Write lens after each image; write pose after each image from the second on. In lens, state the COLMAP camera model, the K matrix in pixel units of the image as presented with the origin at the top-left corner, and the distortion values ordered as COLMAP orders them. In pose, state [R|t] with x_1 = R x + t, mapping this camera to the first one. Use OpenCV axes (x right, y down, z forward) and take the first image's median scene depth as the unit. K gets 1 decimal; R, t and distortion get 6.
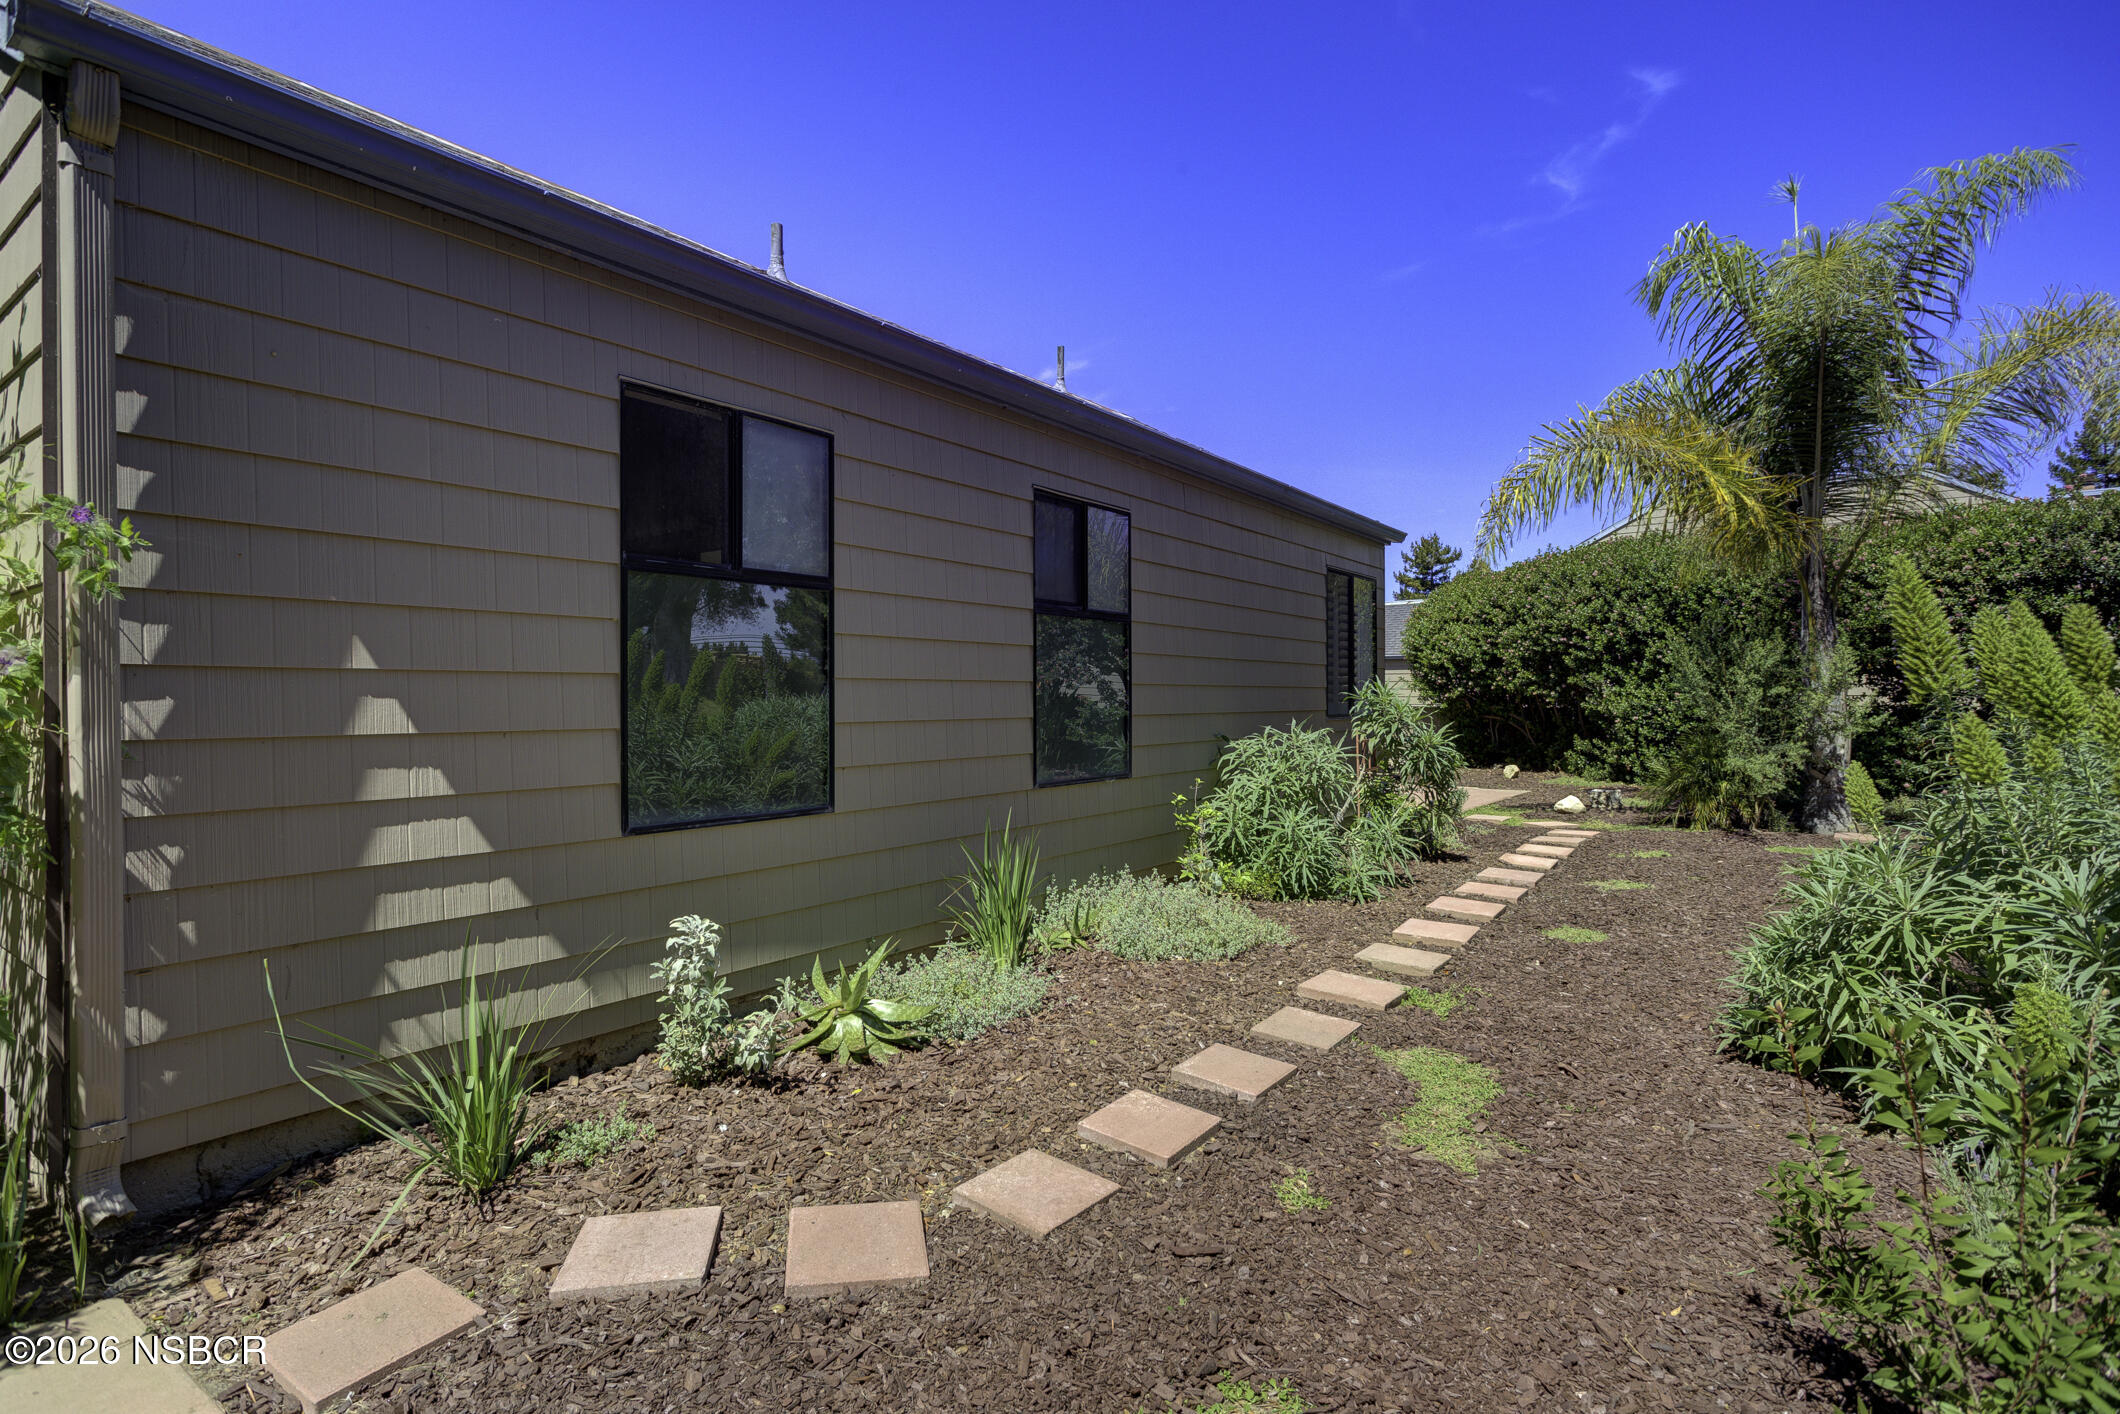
lens RADIAL K [[1039.1, 0, 1056.8], [0, 1039.1, 700.0], [0, 0, 1]] dist [-0.018058, 0.005565]
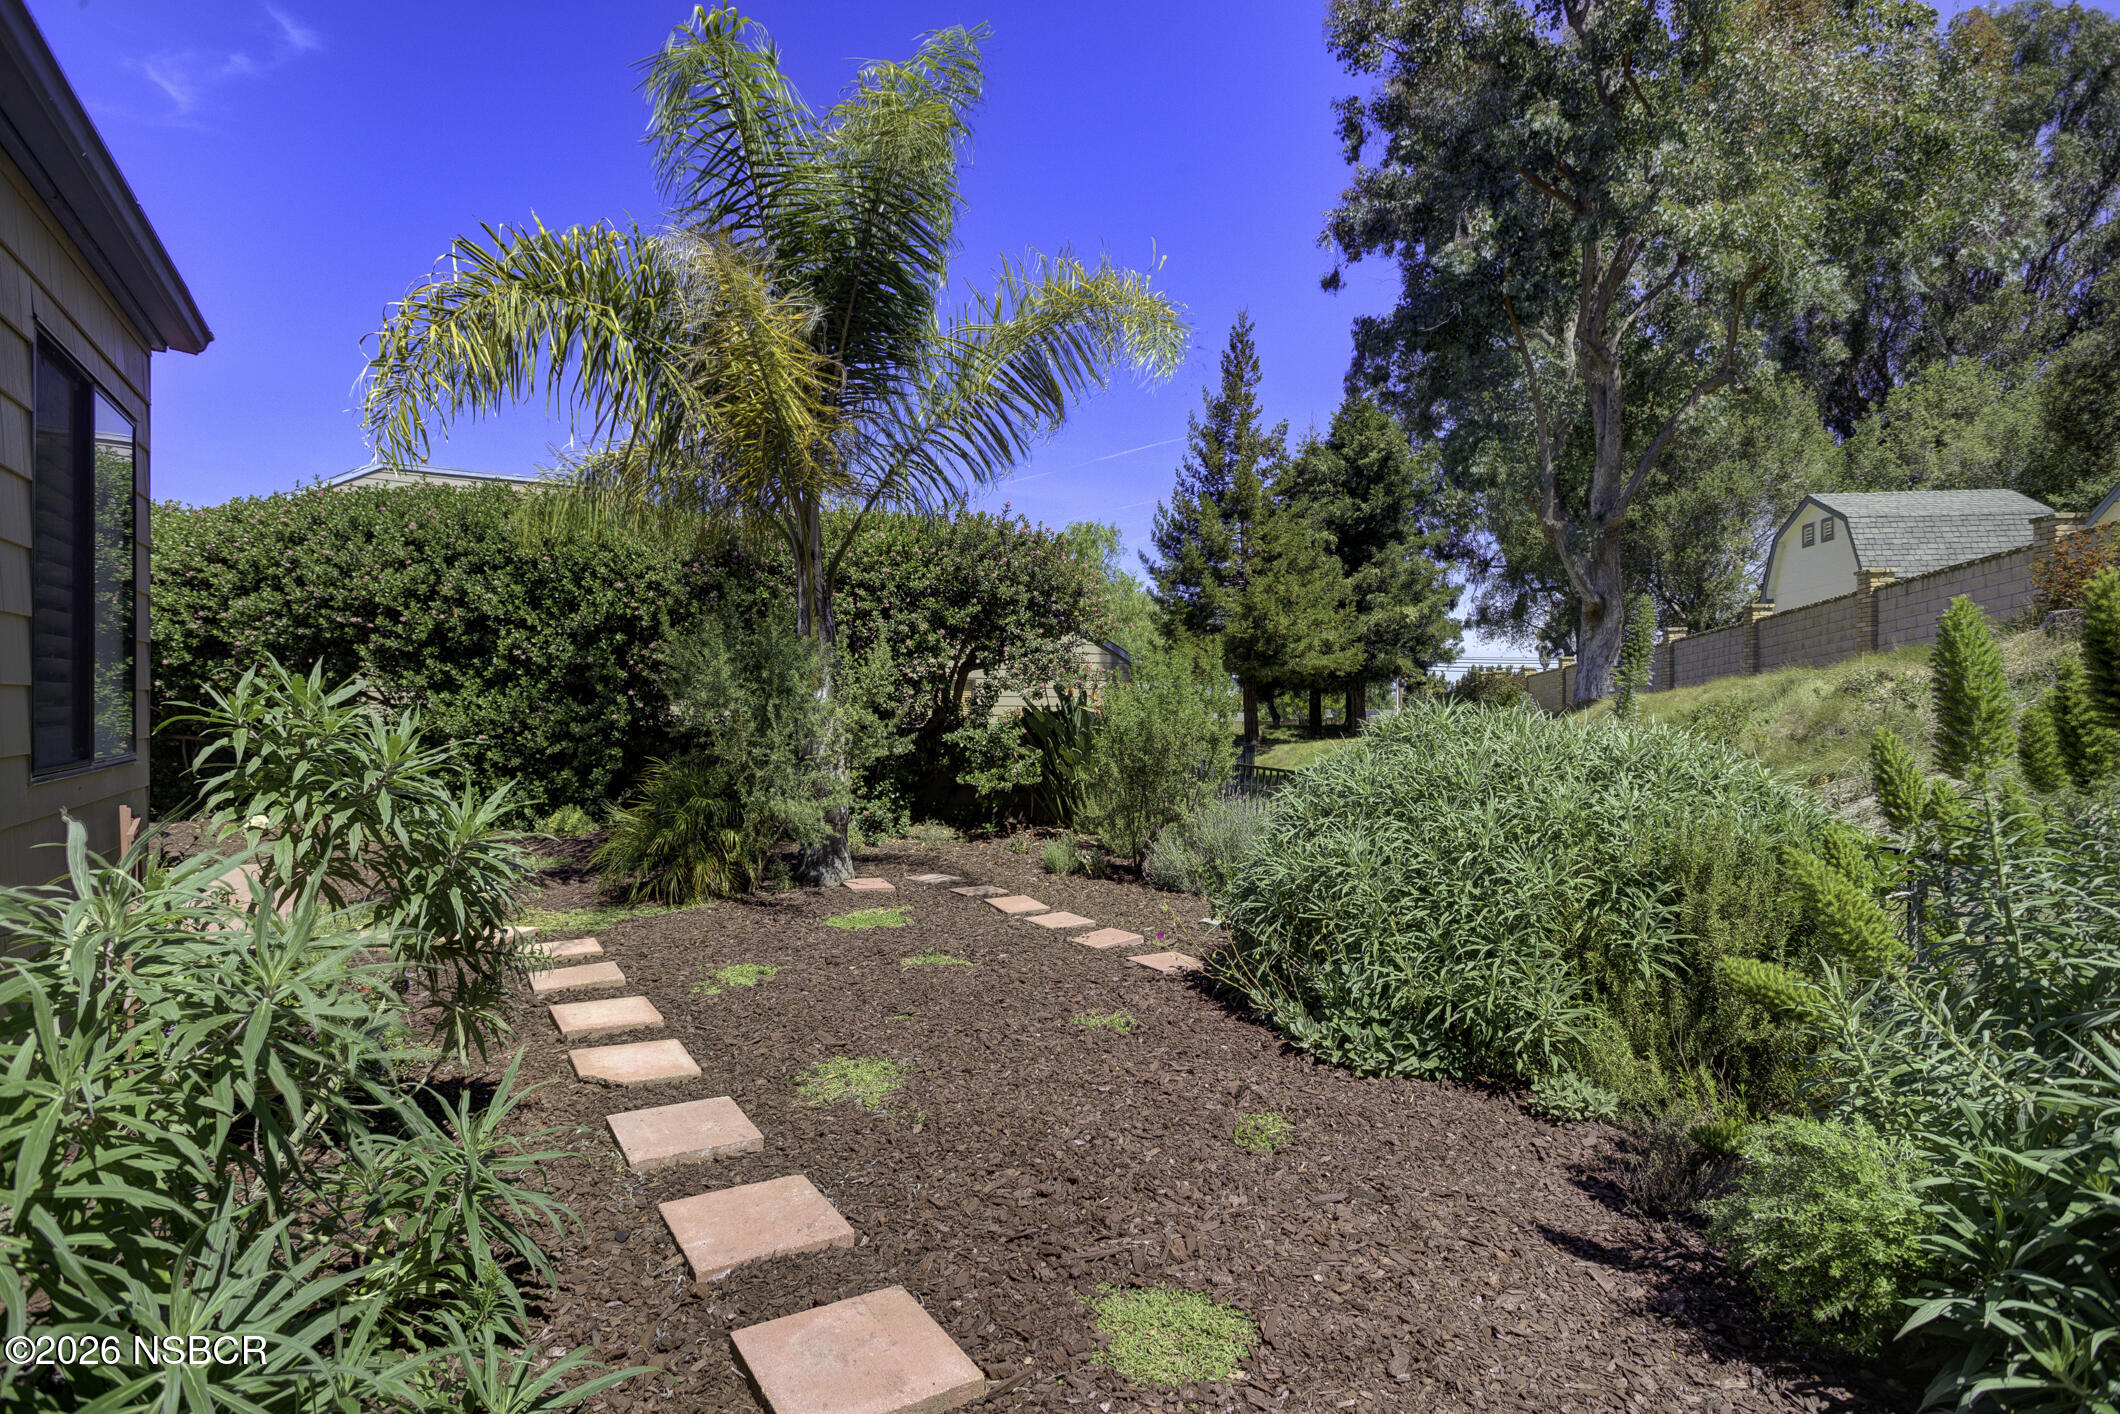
lens RADIAL K [[1039.1, 0, 1057.2], [0, 1039.1, 703.2], [0, 0, 1]] dist [-0.018058, 0.005565]
pose [[0.384222, 0.005442, 0.923225, 0.059621], [-0.002440, 0.999985, -0.004879, -0.003546], [-0.923238, -0.000378, 0.384229, 0.372601]]
